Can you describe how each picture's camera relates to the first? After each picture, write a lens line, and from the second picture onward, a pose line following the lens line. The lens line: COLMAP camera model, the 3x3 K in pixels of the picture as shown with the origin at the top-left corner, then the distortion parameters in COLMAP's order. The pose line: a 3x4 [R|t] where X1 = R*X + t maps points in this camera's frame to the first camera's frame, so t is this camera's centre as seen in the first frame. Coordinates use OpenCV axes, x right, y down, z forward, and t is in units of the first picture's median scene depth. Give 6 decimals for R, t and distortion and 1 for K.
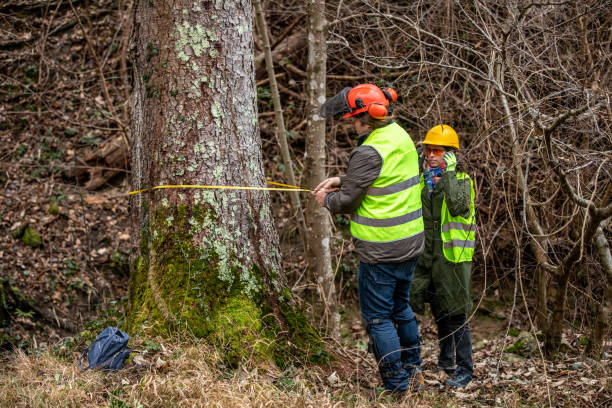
lens RADIAL K [[1382.3, 0, 306.0], [0, 1382.3, 204.0], [0, 0, 1]] dist [-0.266282, 0.196463]
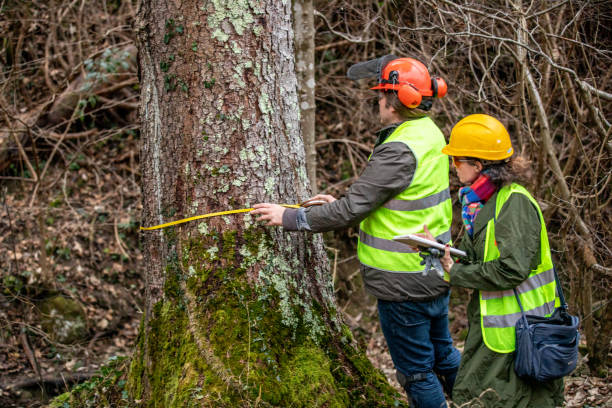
lens RADIAL K [[1382.3, 0, 306.0], [0, 1382.3, 204.0], [0, 0, 1]] dist [-0.266282, 0.196463]
pose [[0.980314, -0.059537, 0.188257, -0.187667], [0.056150, 0.998151, 0.023280, -0.028978], [-0.189295, -0.012251, 0.981844, 0.240748]]
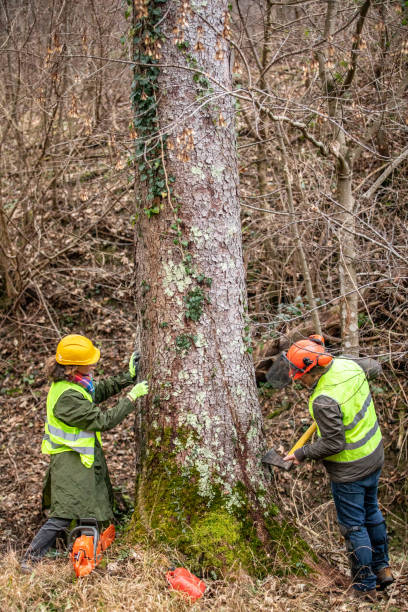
lens RADIAL K [[1265.1, 0, 204.0], [0, 1265.1, 306.0], [0, 0, 1]] dist [-0.317943, 0.148444]
pose [[0.959107, -0.016760, -0.282547, 0.220936], [-0.008046, 0.996227, -0.086406, -0.008491], [0.282929, 0.085147, 0.955354, 0.036698]]
